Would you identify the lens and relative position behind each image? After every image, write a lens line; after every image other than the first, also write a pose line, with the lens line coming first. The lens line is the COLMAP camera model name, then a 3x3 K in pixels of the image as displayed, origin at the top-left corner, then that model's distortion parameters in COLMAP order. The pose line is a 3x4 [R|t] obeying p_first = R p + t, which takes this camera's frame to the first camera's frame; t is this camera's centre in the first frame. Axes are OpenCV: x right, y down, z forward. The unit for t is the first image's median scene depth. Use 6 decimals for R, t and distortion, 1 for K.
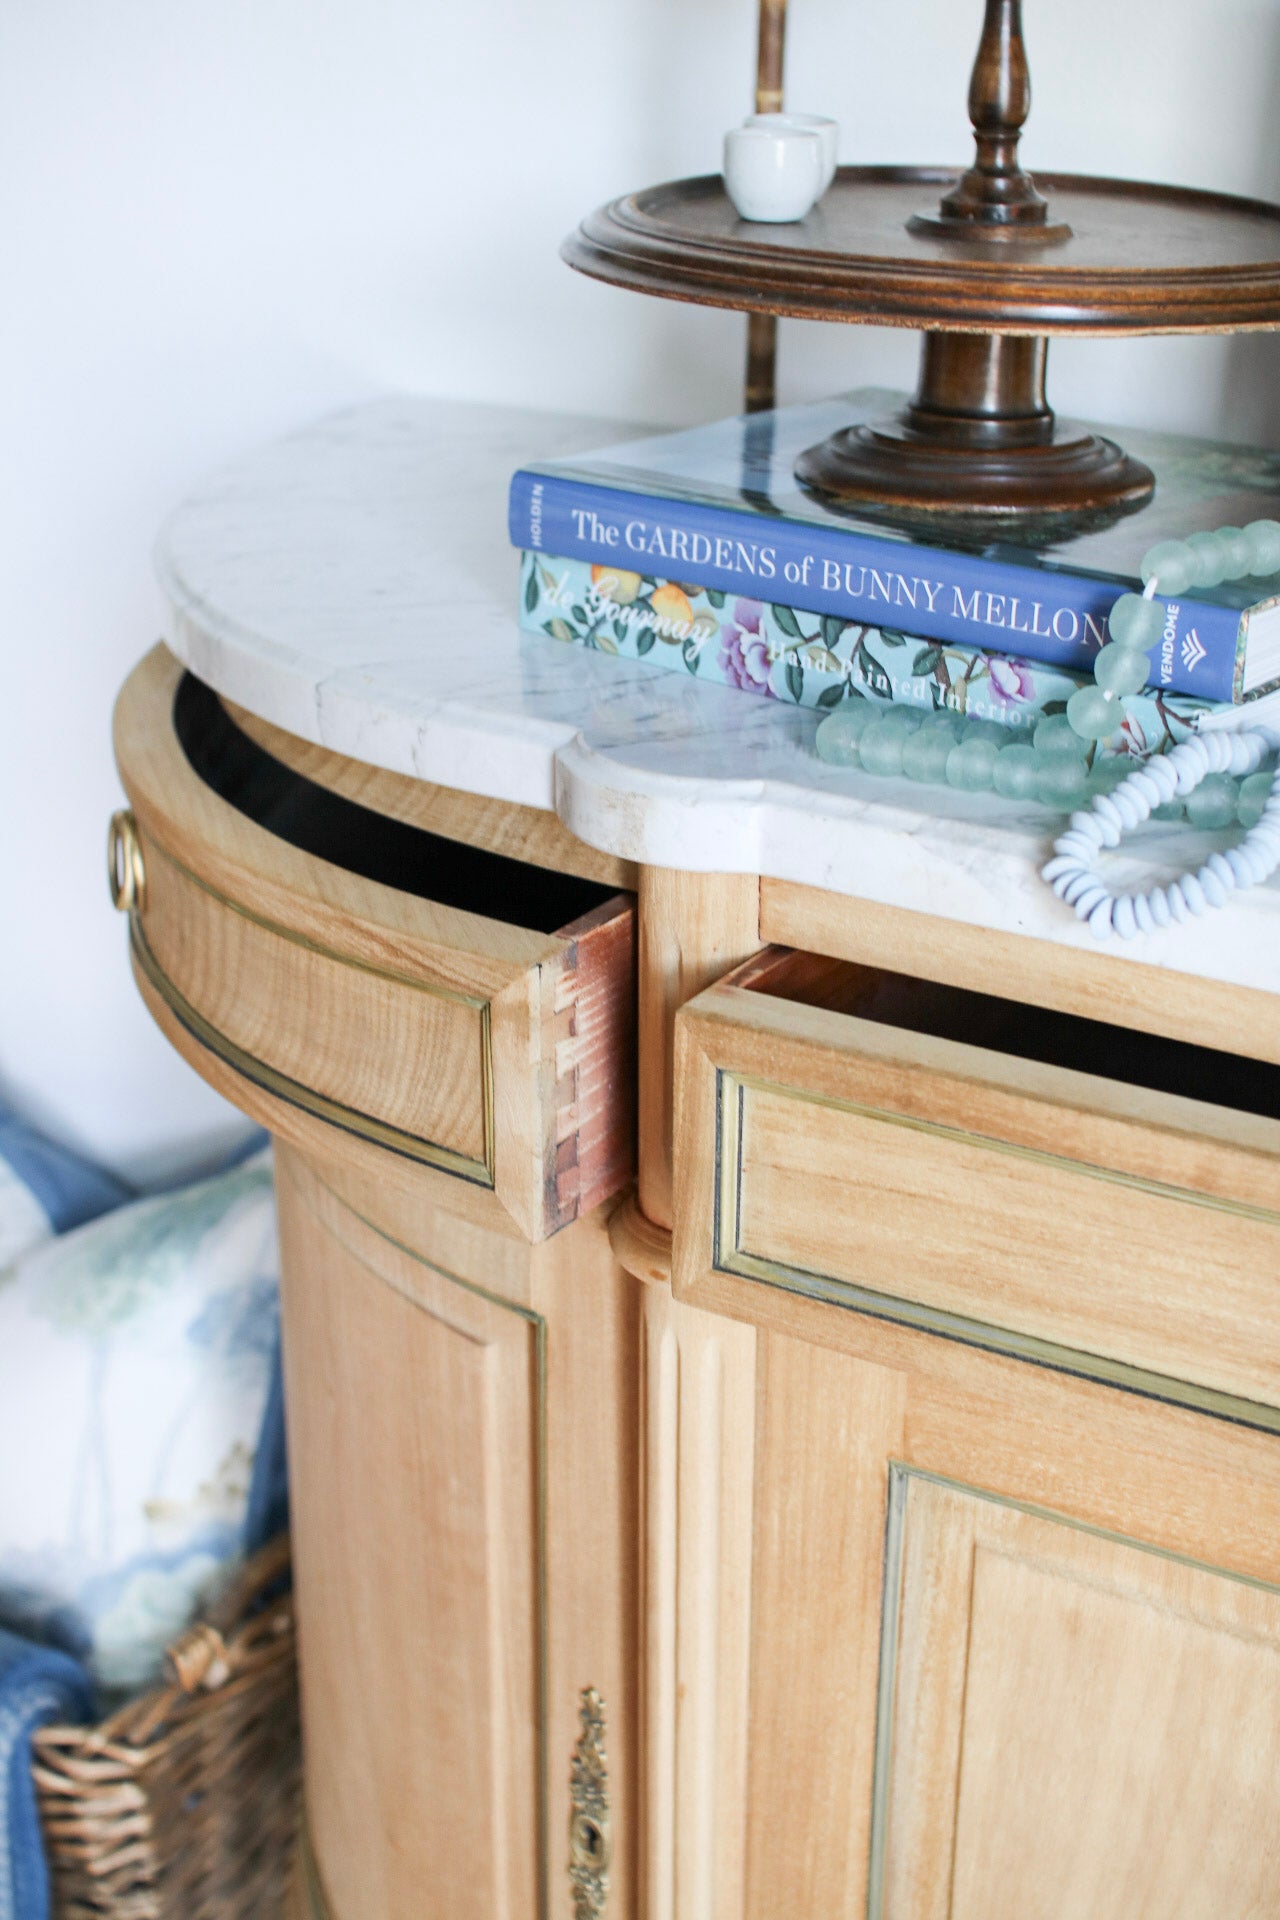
lens RADIAL K [[2677.1, 0, 640.0], [0, 2677.1, 960.0], [0, 0, 1]] dist [-0.147539, 0.071493]
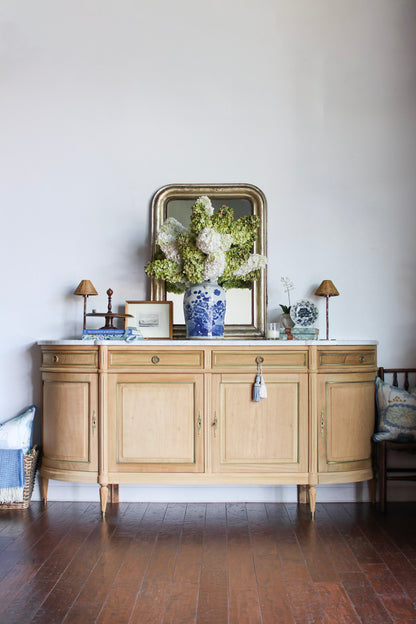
lens RADIAL K [[882.3, 0, 208.0], [0, 882.3, 312.0], [0, 0, 1]] dist [-0.167225, 0.204434]
pose [[0.847630, 0.019629, 0.530225, -2.337400], [0.204049, 0.910404, -0.359901, 1.876098], [-0.489784, 0.413254, 0.767680, -3.667393]]
